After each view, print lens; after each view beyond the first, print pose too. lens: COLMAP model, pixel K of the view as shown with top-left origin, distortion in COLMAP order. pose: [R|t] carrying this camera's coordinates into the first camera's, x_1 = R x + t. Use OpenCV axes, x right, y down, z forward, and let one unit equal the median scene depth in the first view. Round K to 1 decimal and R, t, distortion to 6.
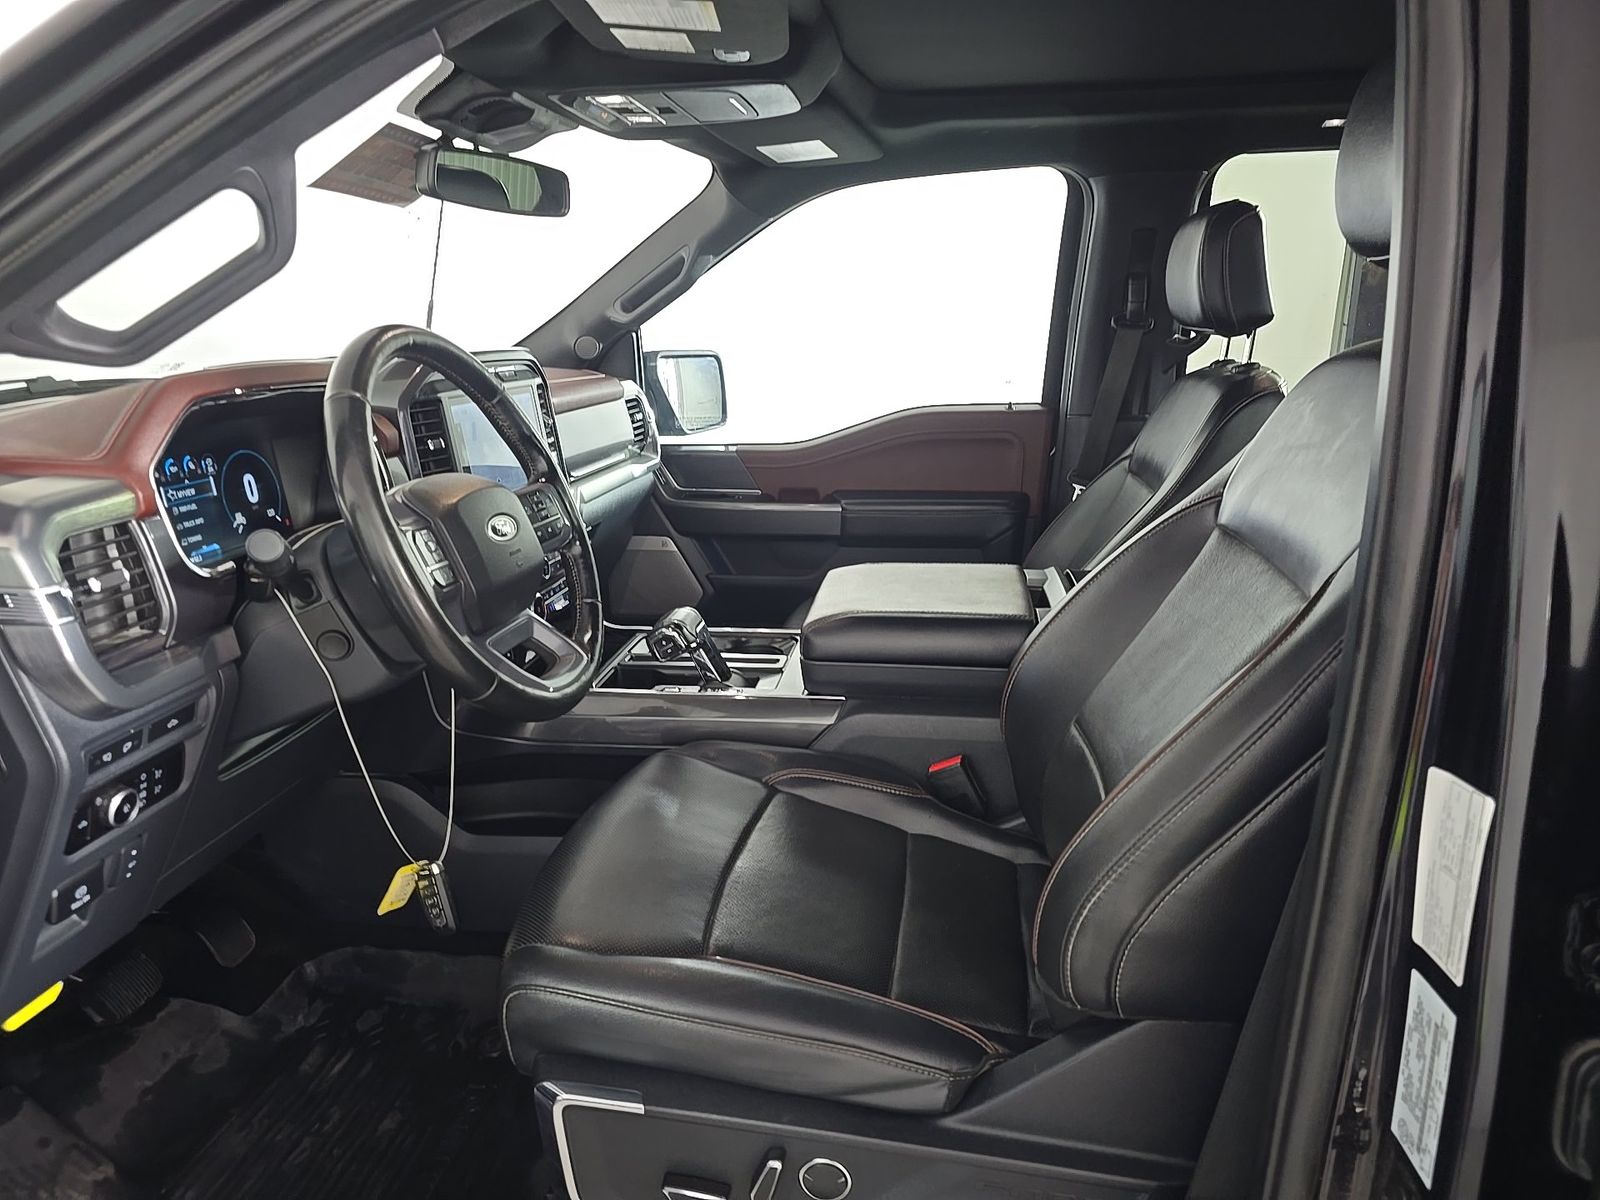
lens RADIAL K [[1082.7, 0, 795.9], [0, 1082.7, 602.6], [0, 0, 1]] dist [0.038093, -0.027482]
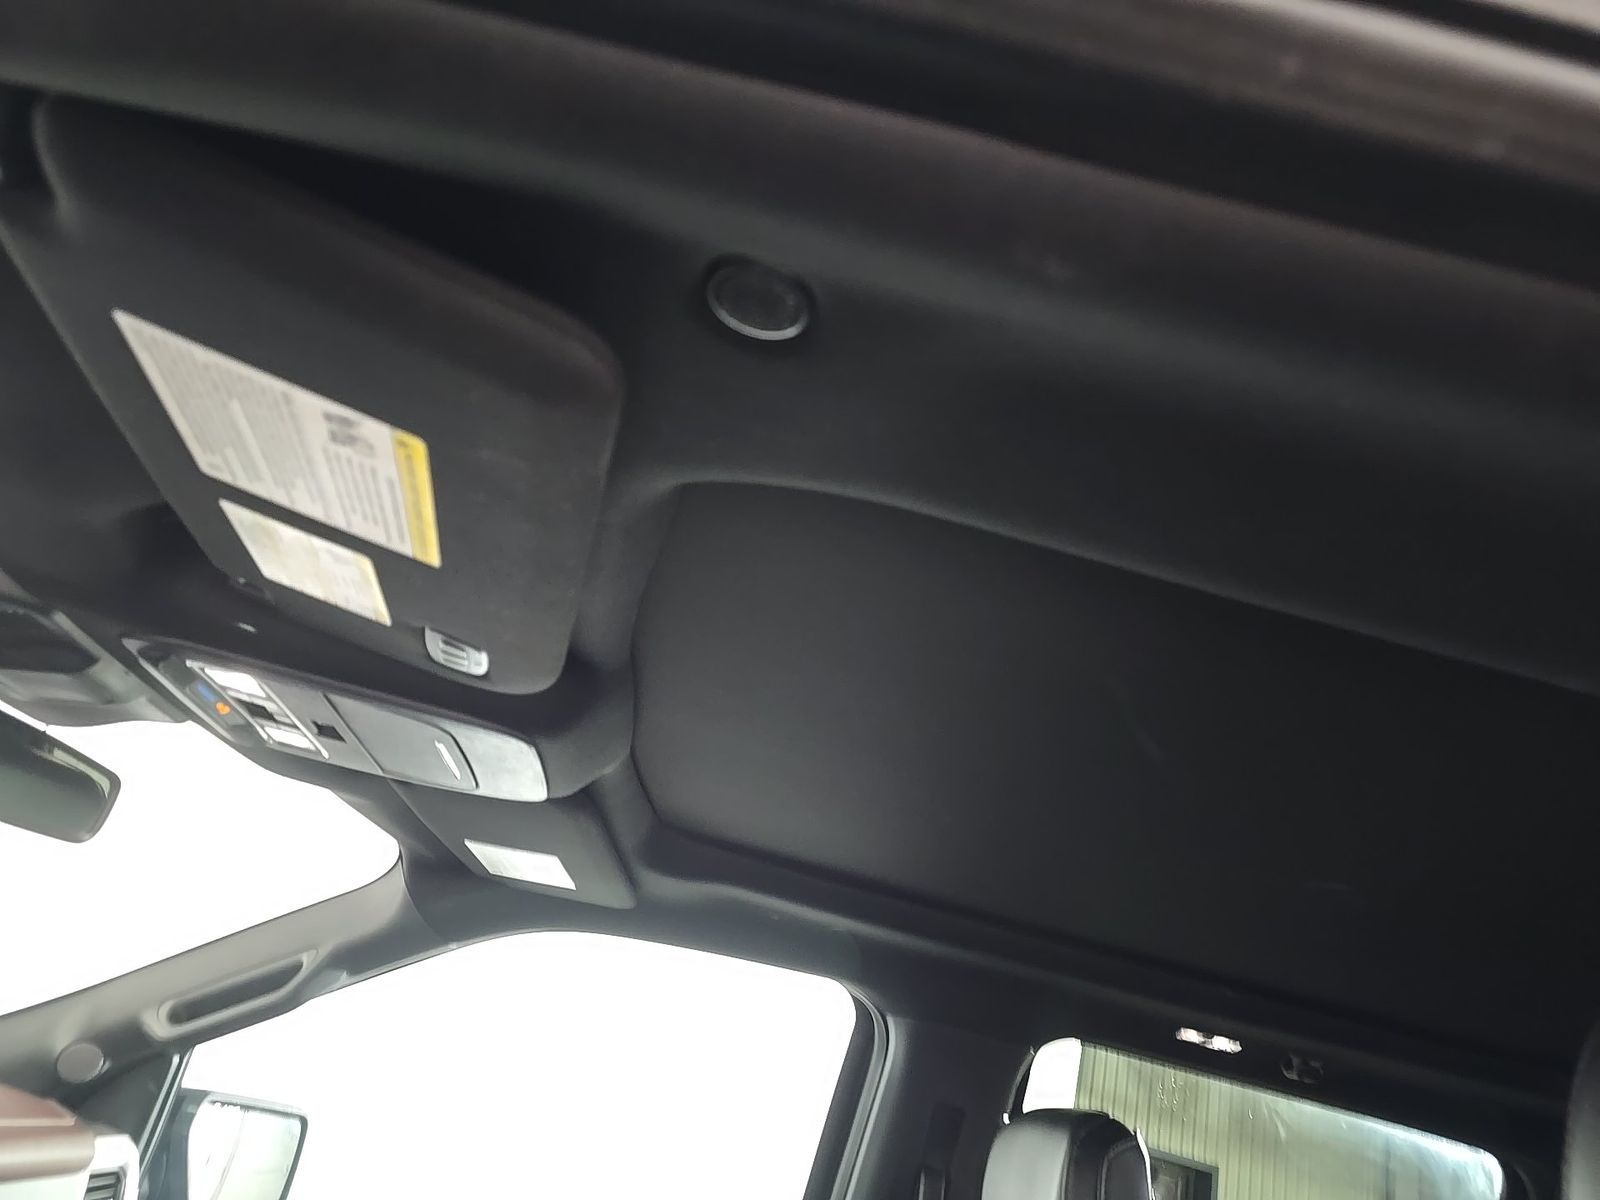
lens RADIAL K [[1082.7, 0, 793.6], [0, 1082.7, 600.9], [0, 0, 1]] dist [0.038093, -0.027482]
pose [[0.932768, 0.329581, 0.146015, 0.008501], [-0.164217, 0.749092, -0.641789, -0.150325], [-0.320900, 0.574662, 0.752852, 0.394375]]
